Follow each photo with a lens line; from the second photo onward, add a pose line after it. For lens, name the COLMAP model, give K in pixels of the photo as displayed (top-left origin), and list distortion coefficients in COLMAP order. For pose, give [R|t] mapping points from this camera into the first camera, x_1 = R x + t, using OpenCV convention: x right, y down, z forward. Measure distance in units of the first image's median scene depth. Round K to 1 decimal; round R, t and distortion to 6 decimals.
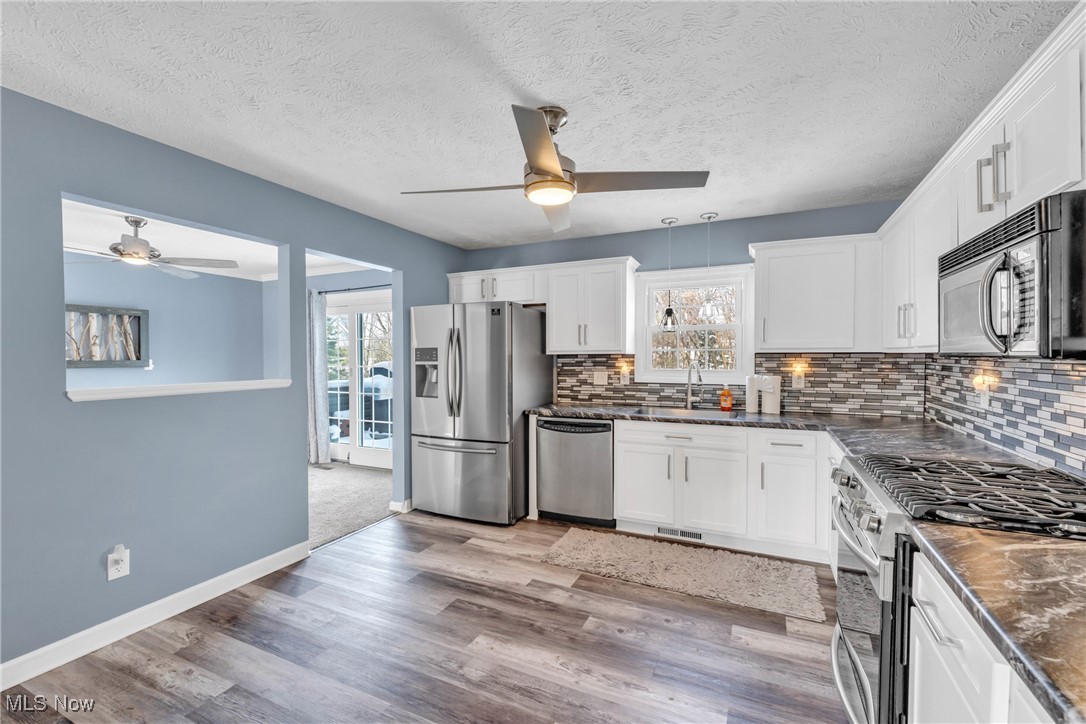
lens RADIAL K [[438.9, 0, 560.8], [0, 438.9, 363.8], [0, 0, 1]] dist [-0.001381, -0.000535]
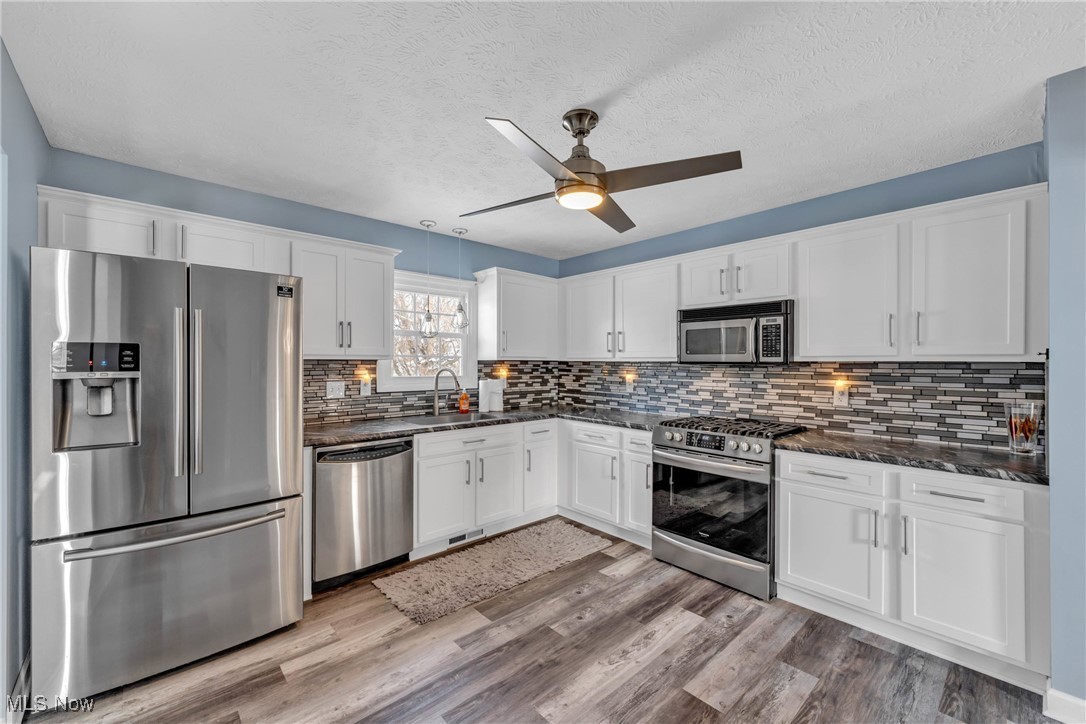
lens RADIAL K [[438.9, 0, 533.5], [0, 438.9, 361.1], [0, 0, 1]] dist [-0.001381, -0.000535]
pose [[0.422470, 0.007381, 0.906347, -0.602274], [0.011902, 0.999835, -0.013690, -0.005255], [-0.906299, 0.016571, 0.422313, 0.430828]]
